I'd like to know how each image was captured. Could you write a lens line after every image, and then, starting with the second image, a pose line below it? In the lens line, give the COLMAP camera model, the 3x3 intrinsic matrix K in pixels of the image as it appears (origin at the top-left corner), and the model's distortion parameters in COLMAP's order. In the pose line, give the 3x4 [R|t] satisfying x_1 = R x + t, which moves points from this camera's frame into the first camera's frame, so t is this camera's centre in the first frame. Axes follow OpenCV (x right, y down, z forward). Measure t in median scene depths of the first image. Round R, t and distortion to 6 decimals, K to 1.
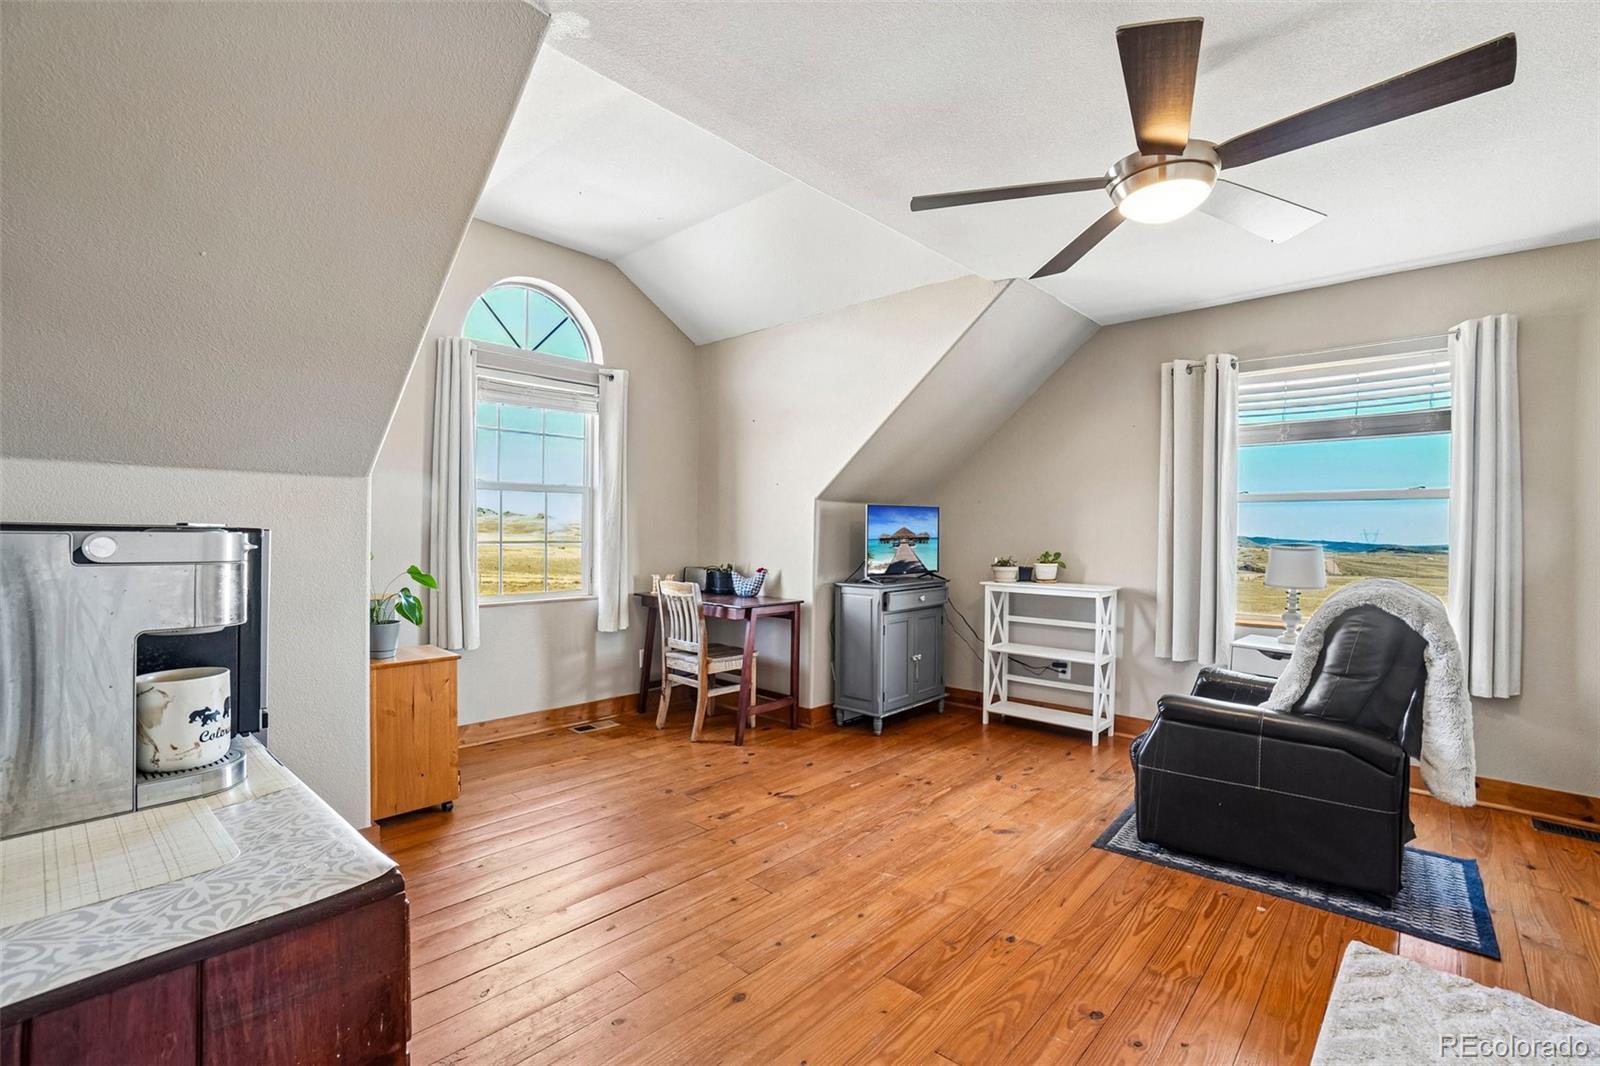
lens RADIAL K [[712.3, 0, 790.1], [0, 712.3, 528.3], [0, 0, 1]] dist [-0.065879, 0.024140]
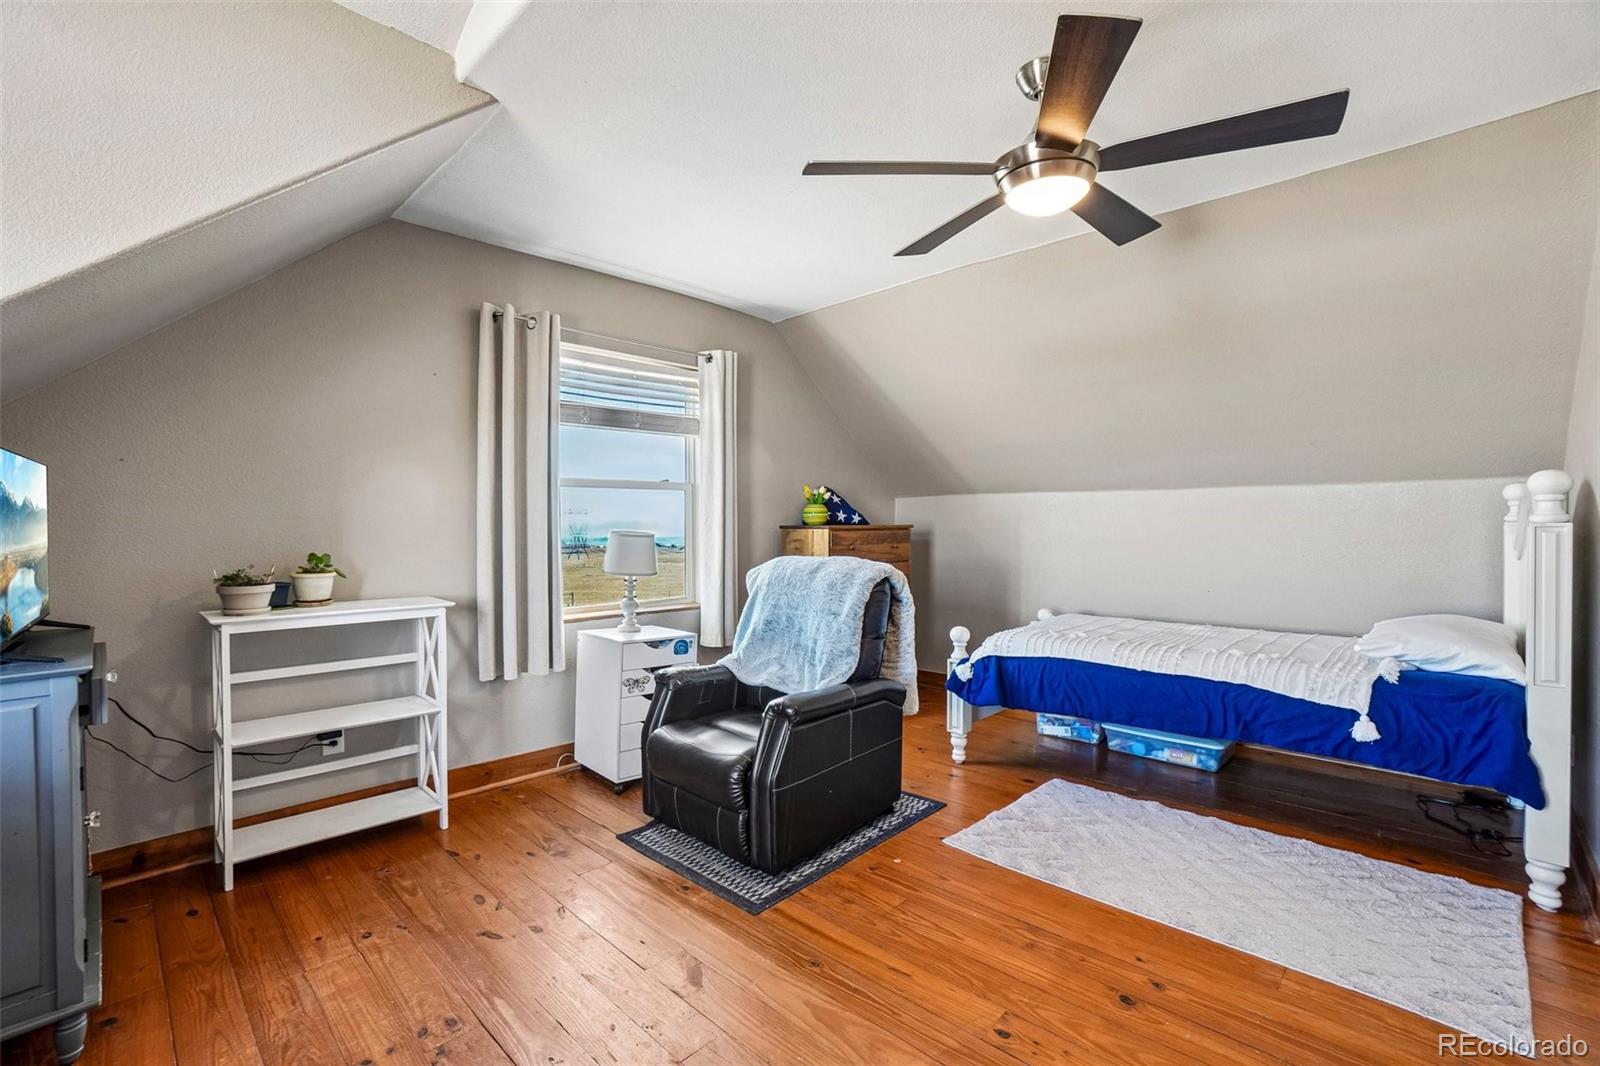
lens RADIAL K [[712.3, 0, 790.1], [0, 712.3, 528.3], [0, 0, 1]] dist [-0.065879, 0.024140]
pose [[0.018204, -0.016533, 0.999698, -0.262618], [0.000872, 0.999863, 0.016520, 0.002463], [-0.999834, 0.000571, 0.018216, 0.701443]]
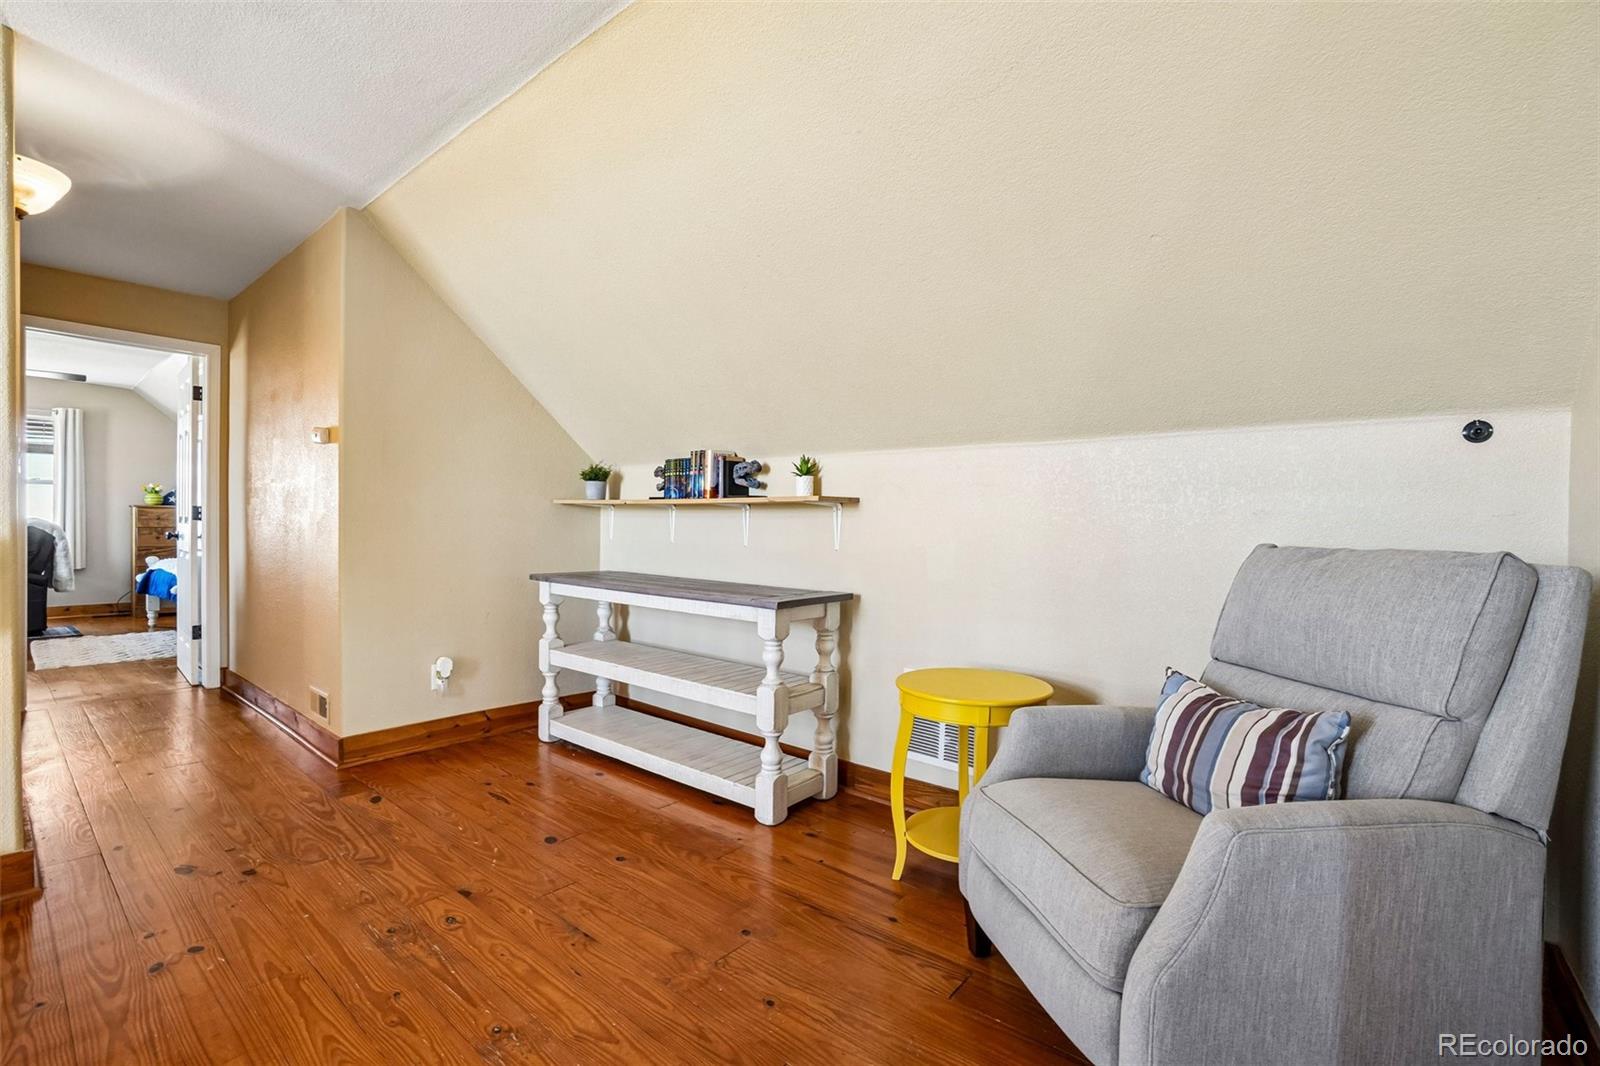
lens RADIAL K [[712.3, 0, 790.1], [0, 712.3, 528.3], [0, 0, 1]] dist [-0.065879, 0.024140]
pose [[-0.062250, -0.020749, 0.997845, -1.201327], [-0.006716, 0.999770, 0.020370, 0.030396], [-0.998038, -0.005433, -0.062375, -1.079194]]
